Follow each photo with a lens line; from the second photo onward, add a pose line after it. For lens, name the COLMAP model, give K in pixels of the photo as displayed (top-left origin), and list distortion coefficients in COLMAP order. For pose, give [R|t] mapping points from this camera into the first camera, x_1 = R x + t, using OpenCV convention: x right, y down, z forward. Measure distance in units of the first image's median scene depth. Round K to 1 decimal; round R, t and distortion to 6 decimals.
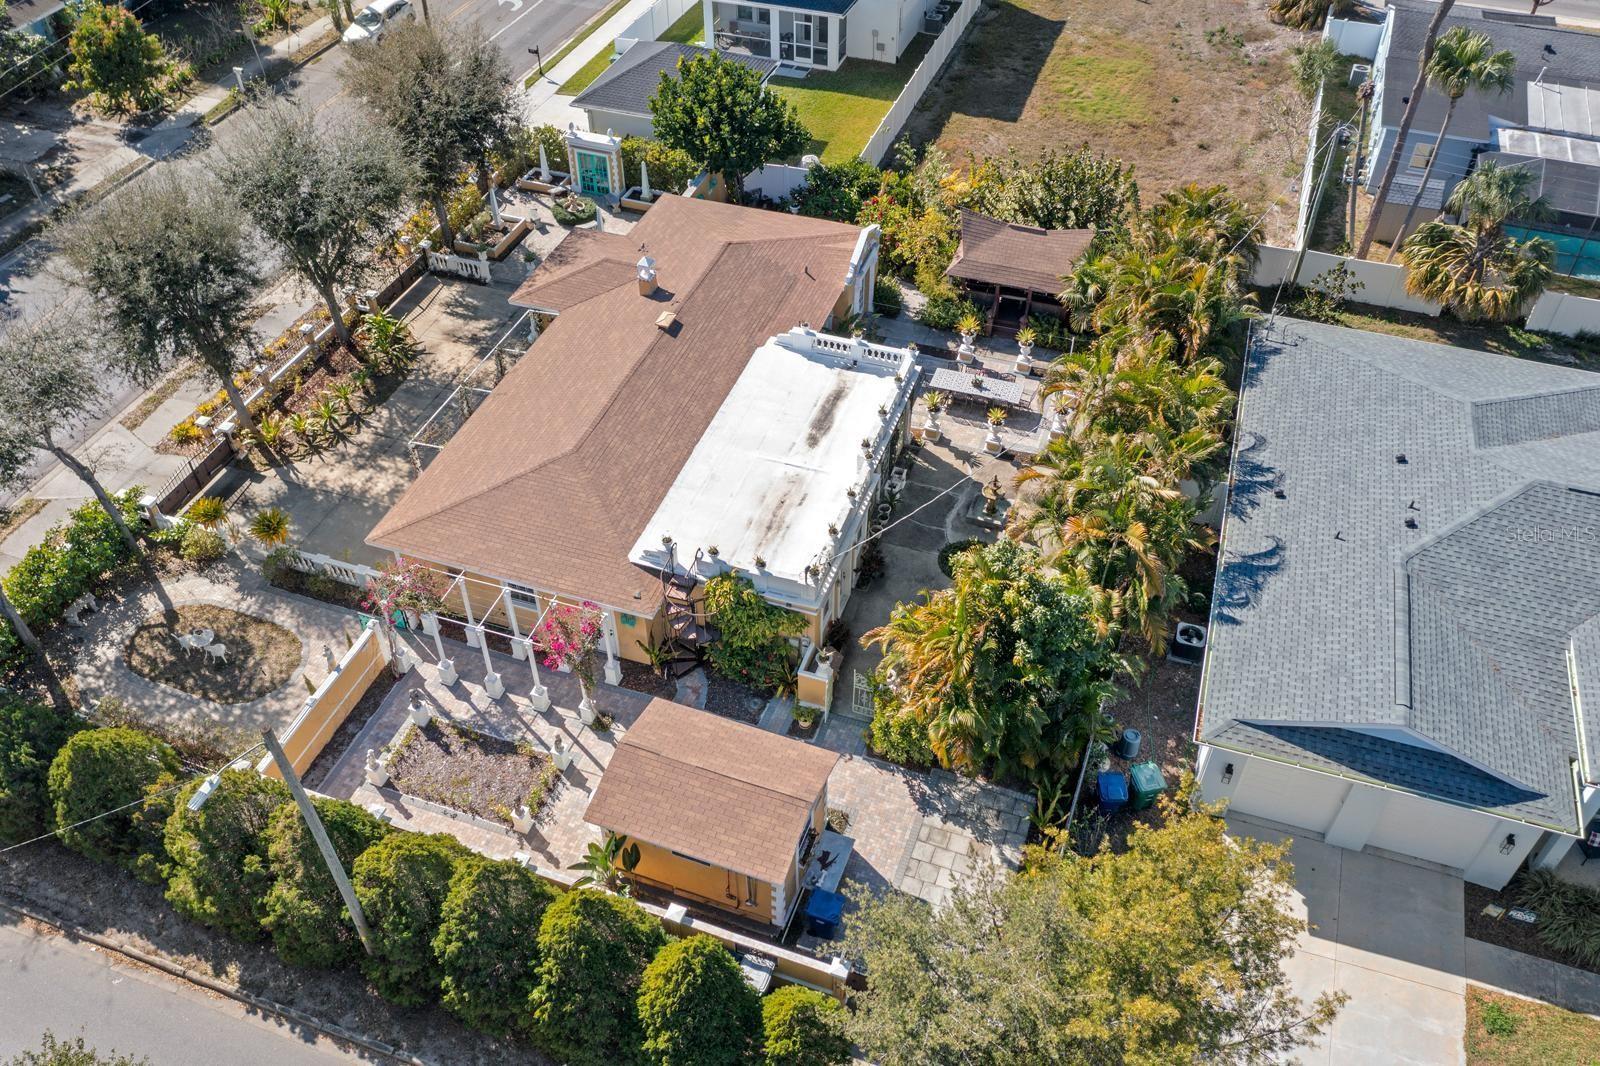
lens RADIAL K [[1262.8, 0, 799.5], [0, 1262.8, 538.7], [0, 0, 1]] dist [-0.014437, -0.006251]
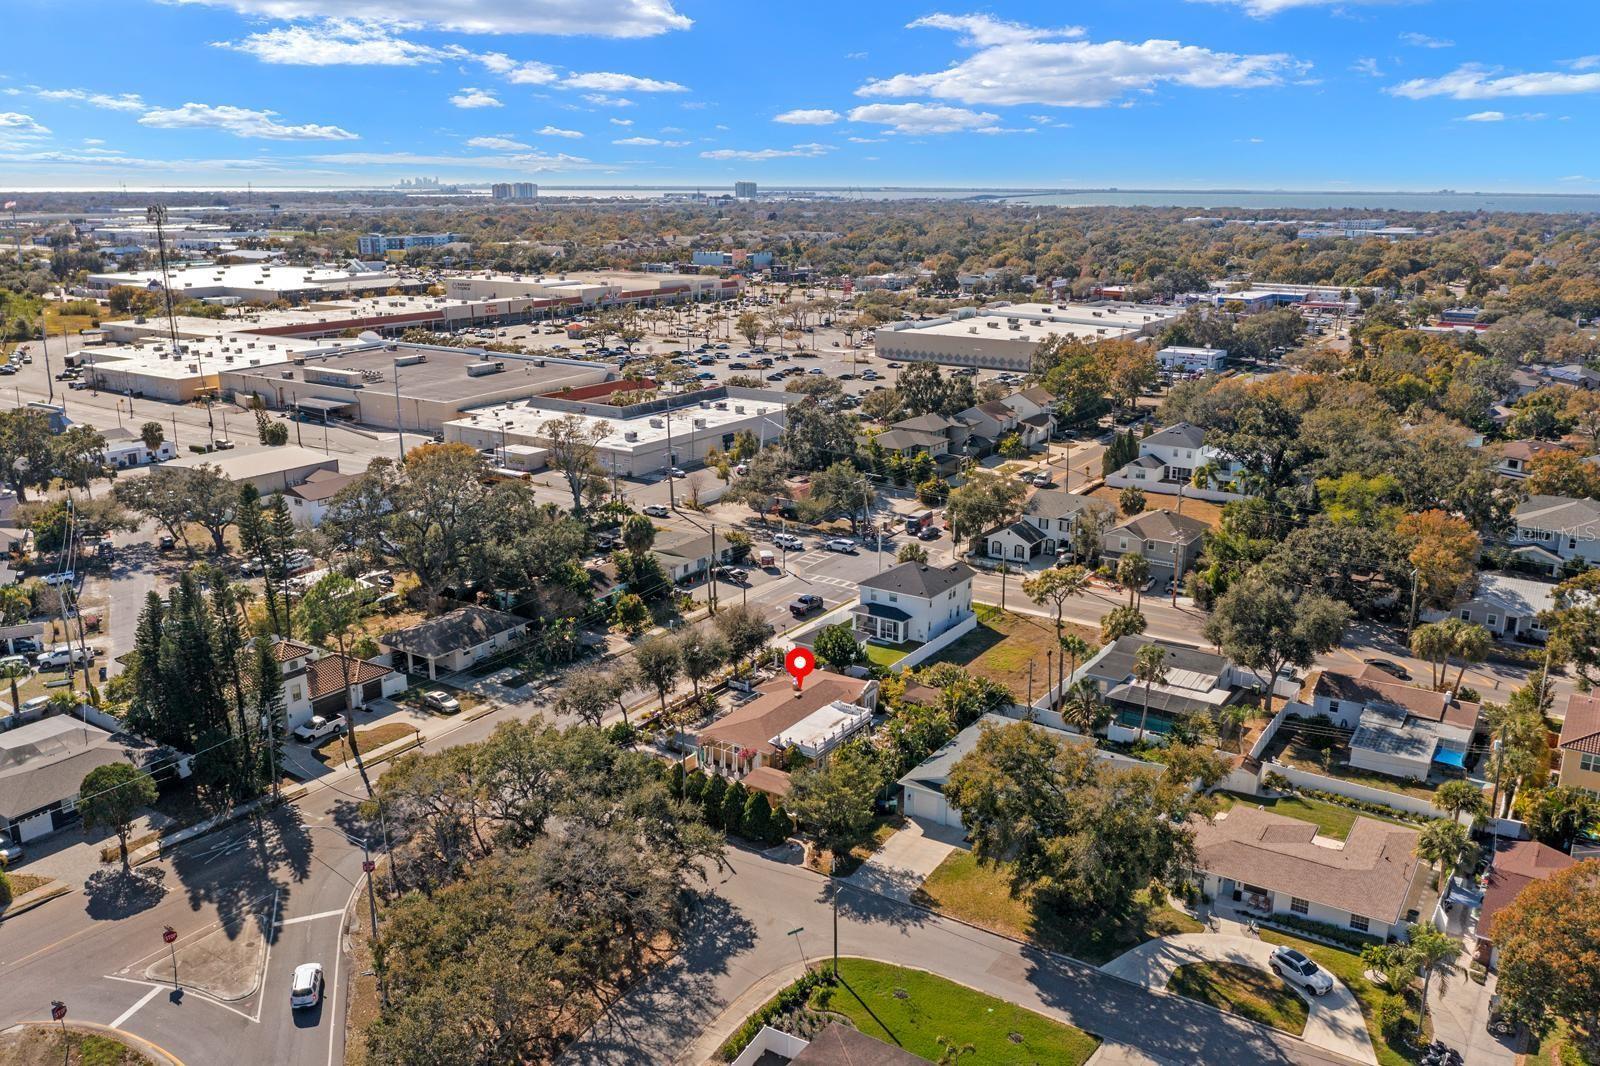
lens RADIAL K [[1262.8, 0, 803.3], [0, 1262.8, 530.3], [0, 0, 1]] dist [-0.014437, -0.006251]
pose [[0.970129, 0.066288, -0.233356, 0.608612], [-0.170267, 0.871252, -0.460358, 0.905995], [0.172796, 0.486339, 0.856514, -1.878942]]
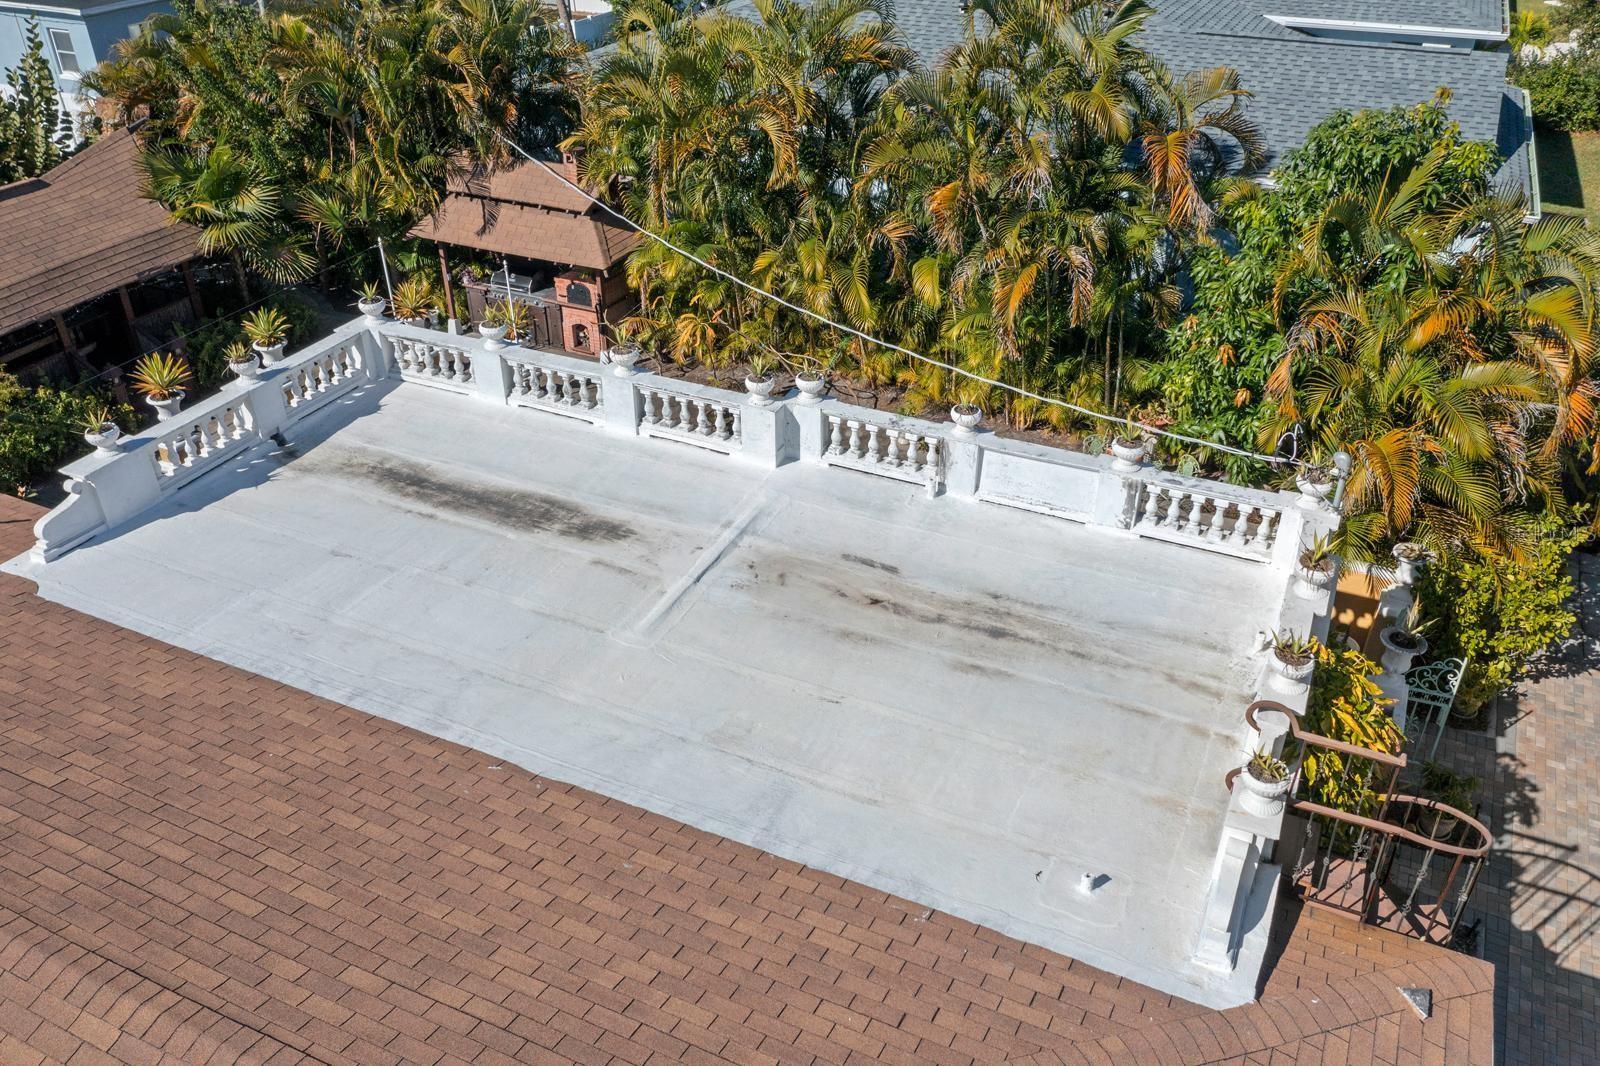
lens RADIAL K [[1262.8, 0, 805.2], [0, 1262.8, 535.1], [0, 0, 1]] dist [-0.014437, -0.006251]
pose [[0.107596, -0.531518, 0.840186, -0.229827], [0.685943, 0.651415, 0.324255, -0.130627], [-0.719657, 0.541431, 0.434680, 0.740262]]
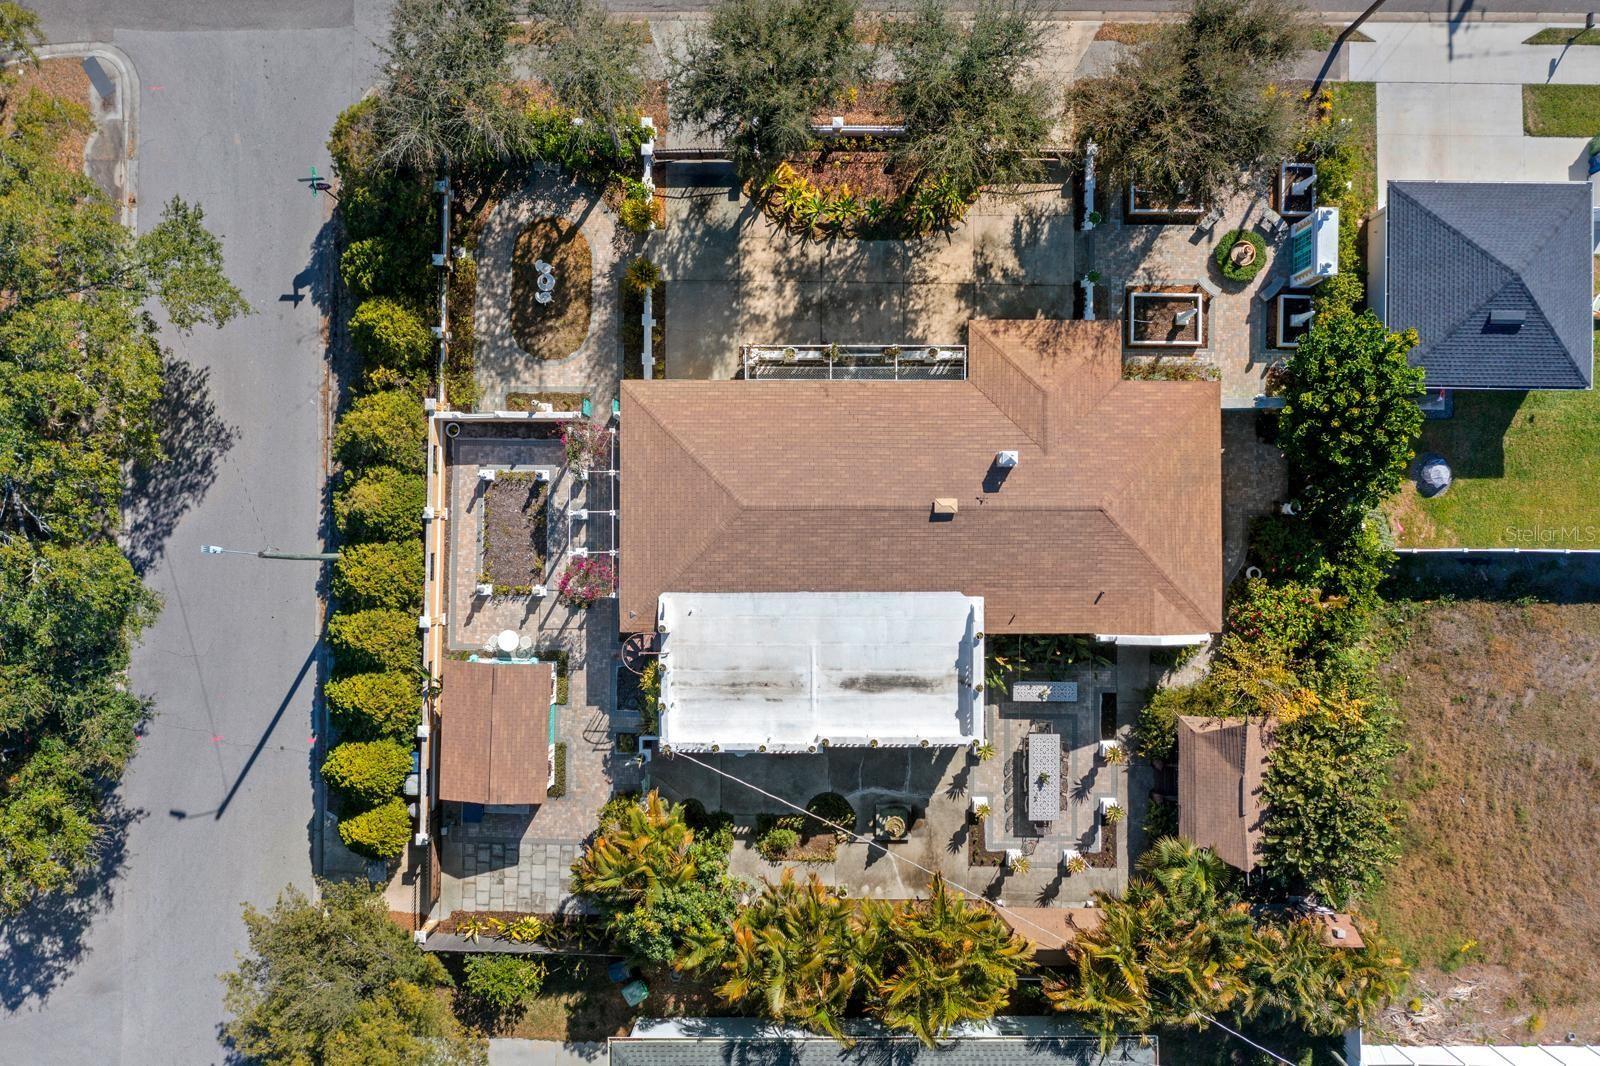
lens RADIAL K [[1262.8, 0, 797.3], [0, 1262.8, 531.1], [0, 0, 1]] dist [-0.014437, -0.006251]
pose [[0.324213, 0.945912, -0.011692, -0.110674], [-0.642788, 0.229351, 0.730905, -0.826857], [0.694053, -0.229453, 0.682379, 0.193493]]
